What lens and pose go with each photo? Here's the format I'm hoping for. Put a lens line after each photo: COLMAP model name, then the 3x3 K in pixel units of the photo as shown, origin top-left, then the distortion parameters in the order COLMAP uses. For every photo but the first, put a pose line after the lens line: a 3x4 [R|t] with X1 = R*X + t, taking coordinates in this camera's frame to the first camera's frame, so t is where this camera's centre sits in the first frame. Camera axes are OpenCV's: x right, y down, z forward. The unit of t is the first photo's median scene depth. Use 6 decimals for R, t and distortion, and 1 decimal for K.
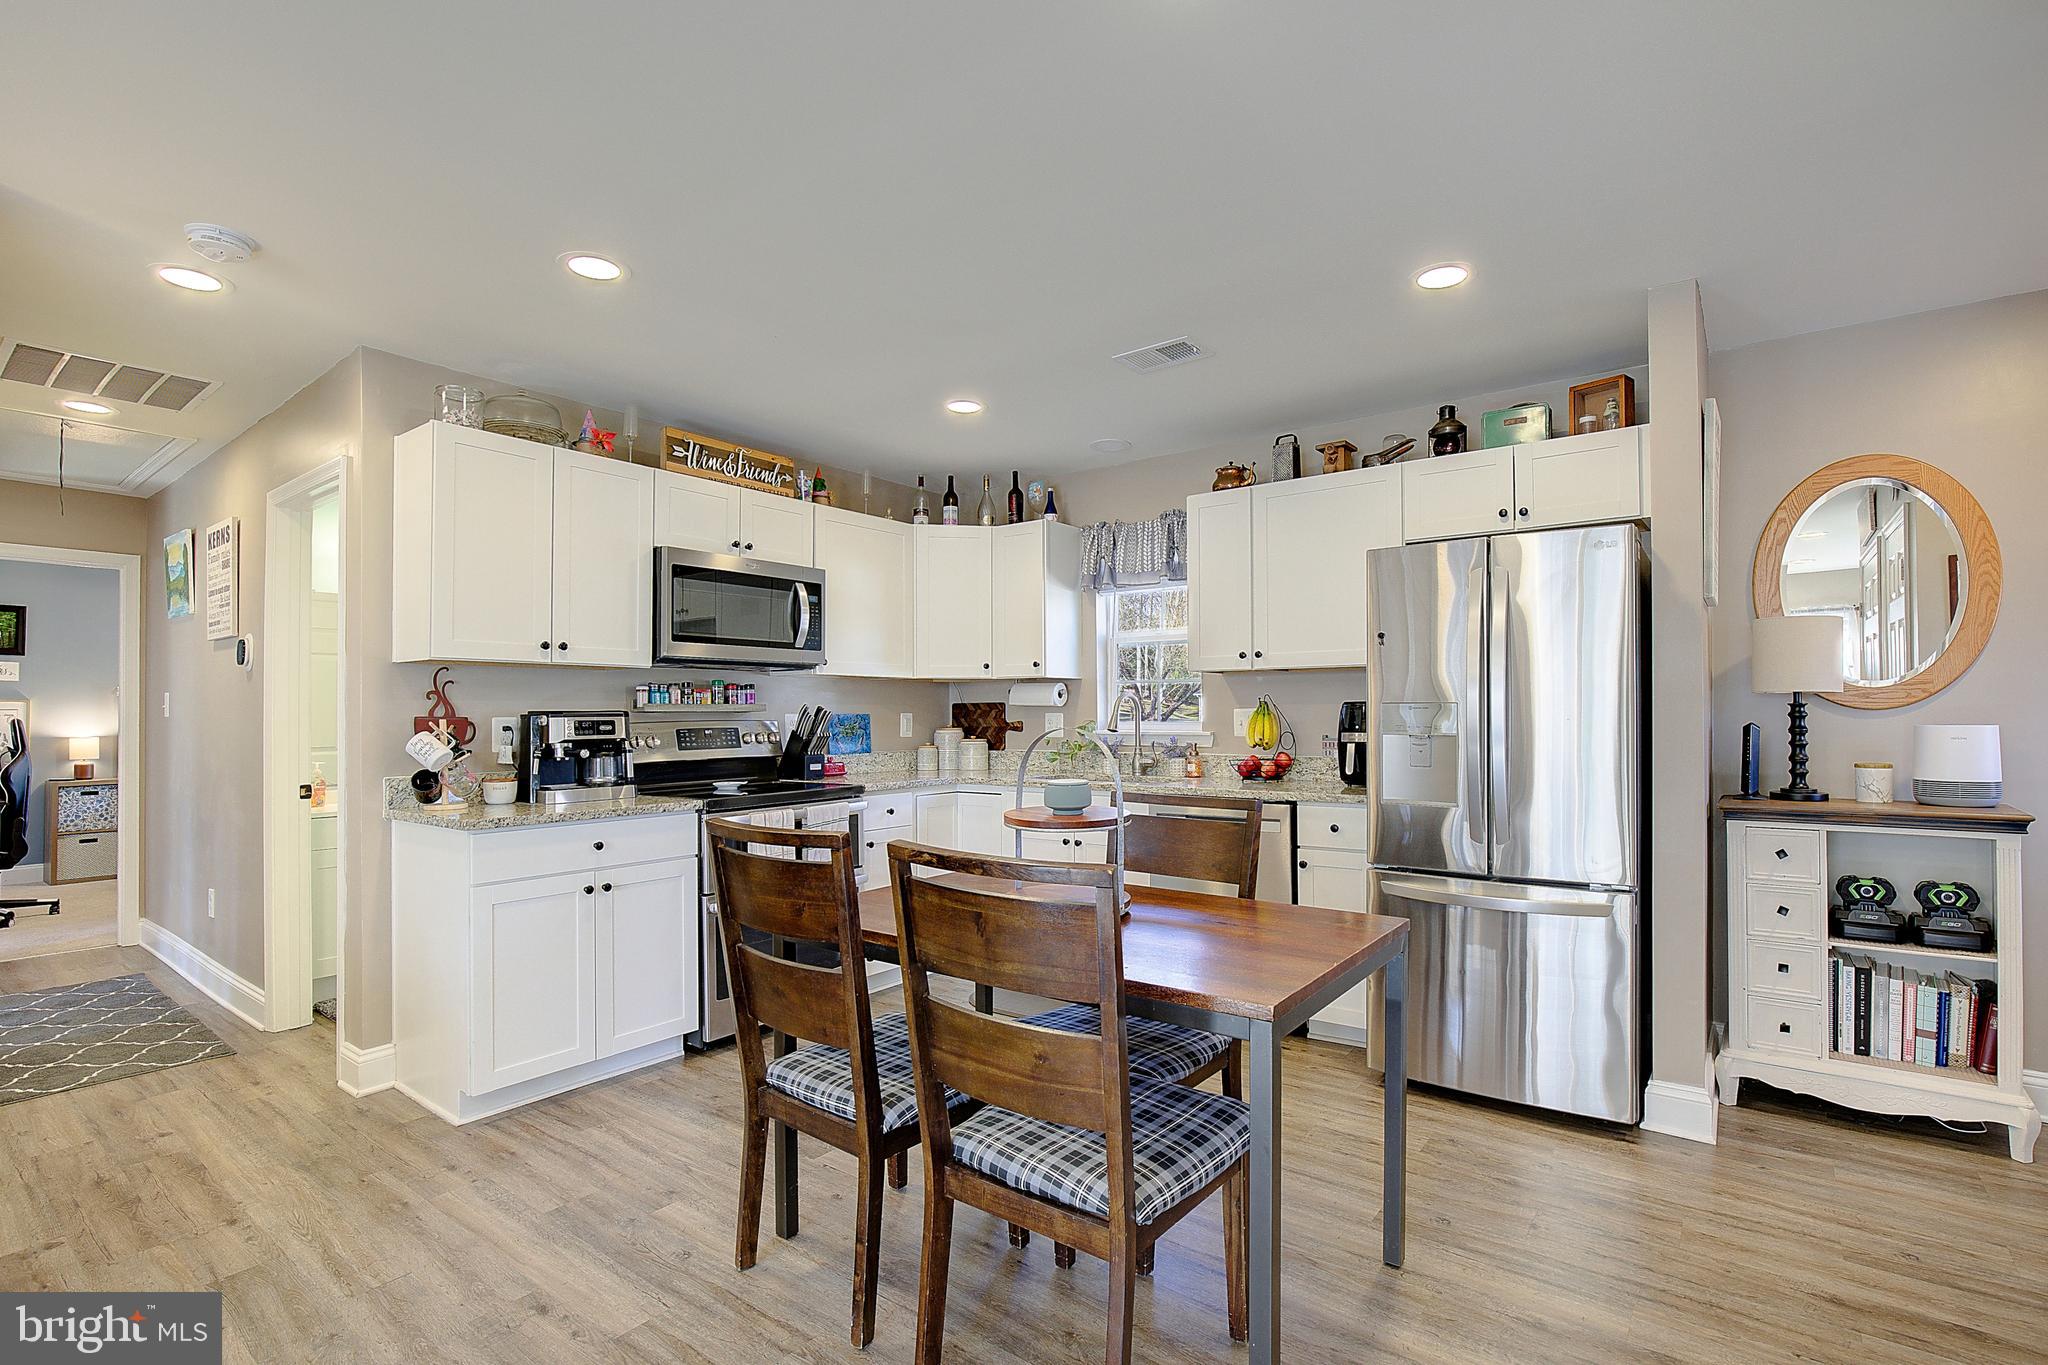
lens RADIAL K [[947.9, 0, 1046.4], [0, 947.9, 714.3], [0, 0, 1]] dist [-0.020126, 0.005760]
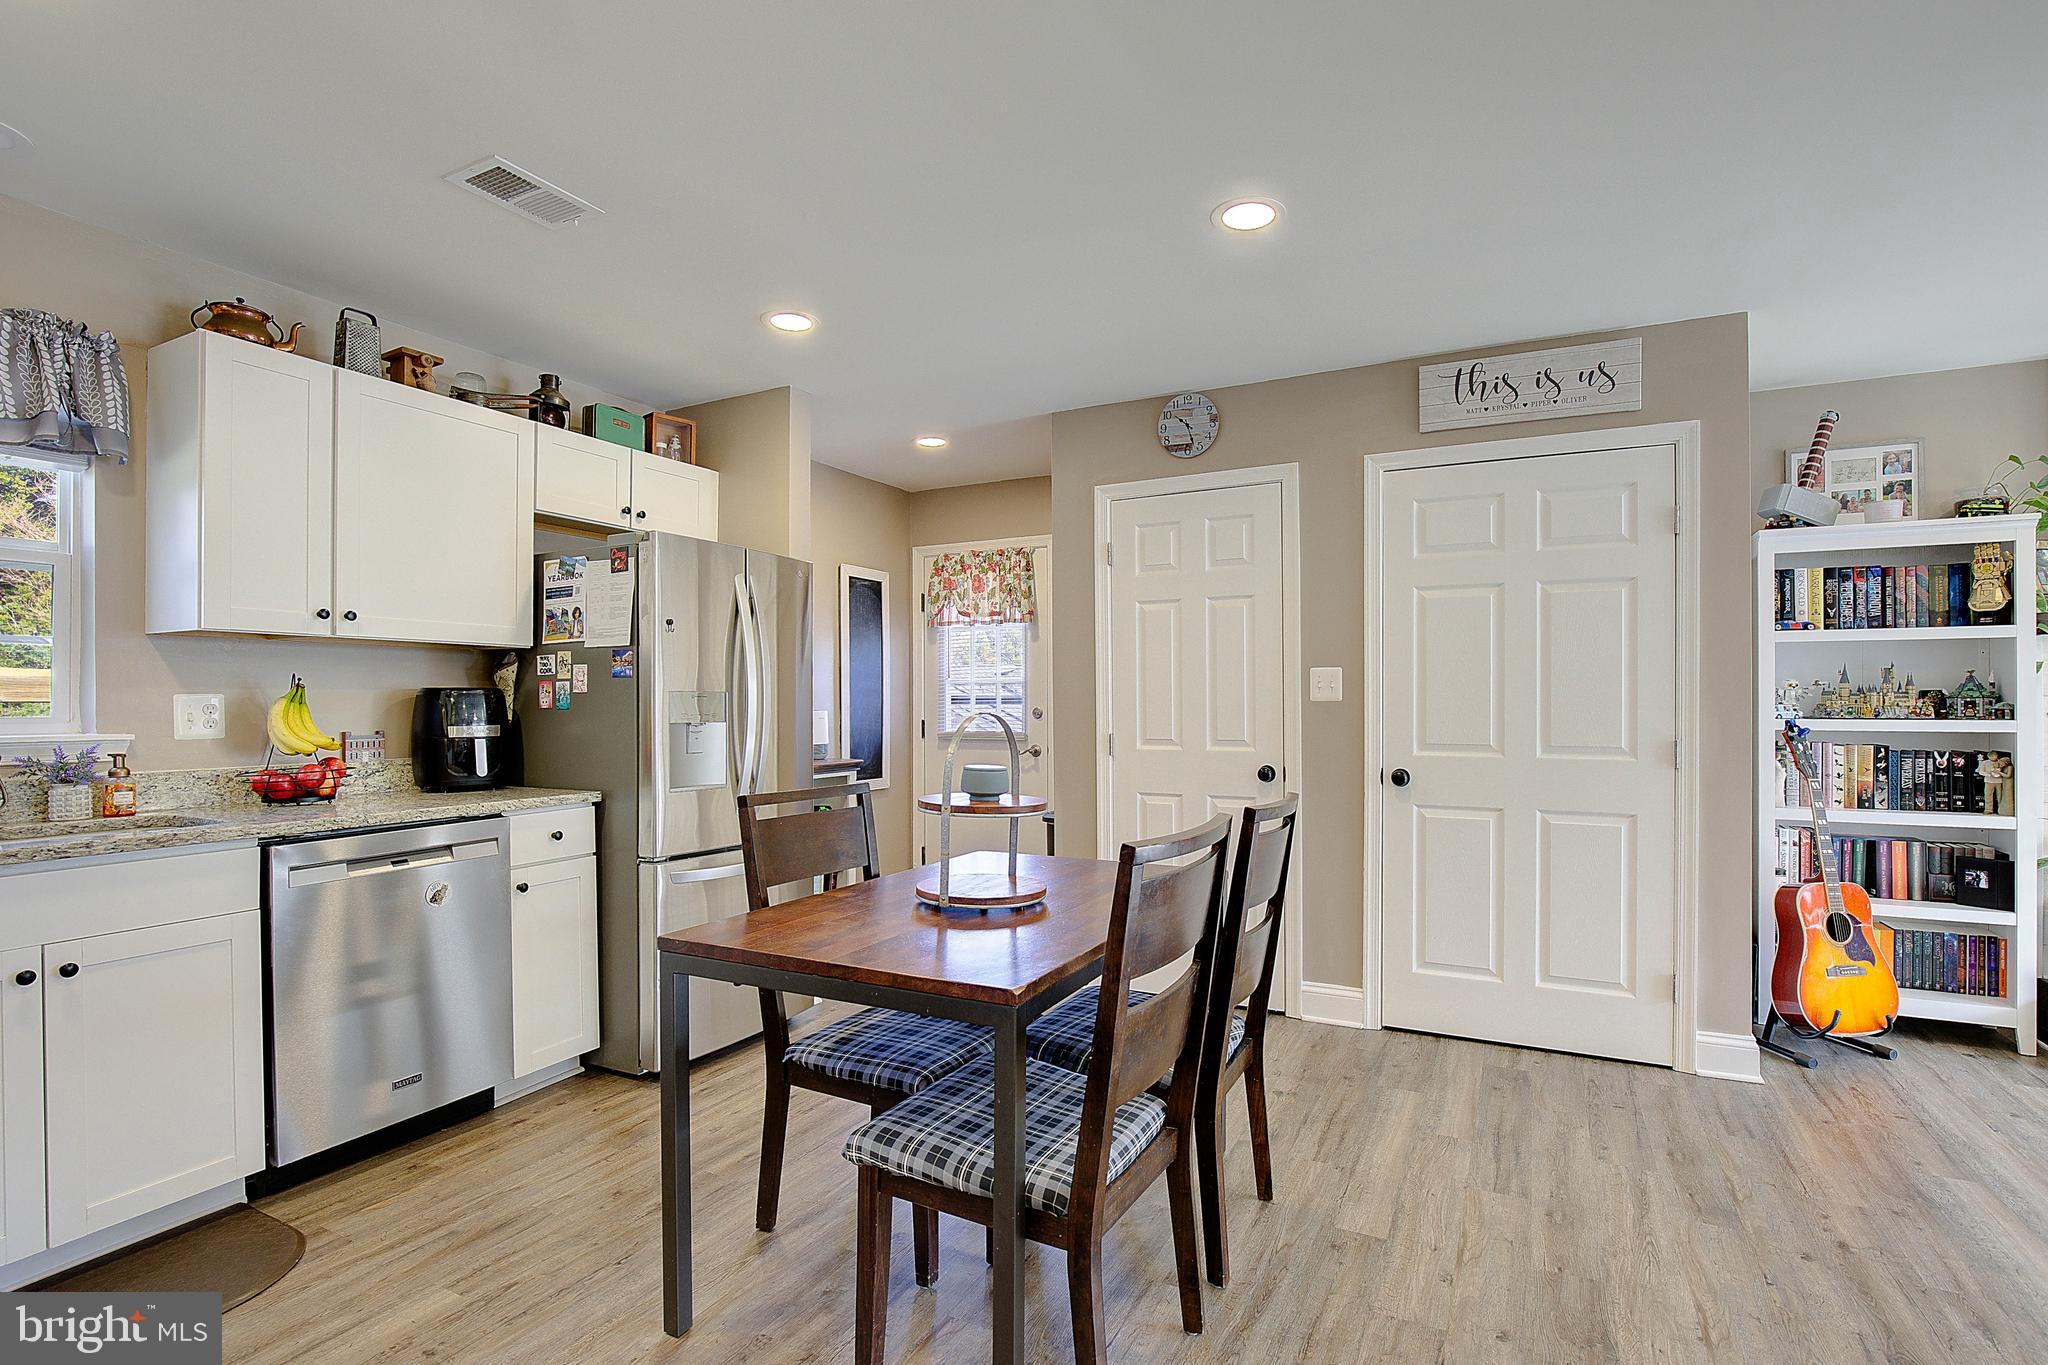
lens RADIAL K [[956.9, 0, 1050.6], [0, 956.9, 698.8], [0, 0, 1]] dist [-0.011039, -0.000062]
pose [[-0.183785, 0.006706, 0.982944, -0.593451], [0.003231, 0.999975, -0.006218, 0.003182], [-0.982961, 0.002033, -0.183802, 0.686685]]
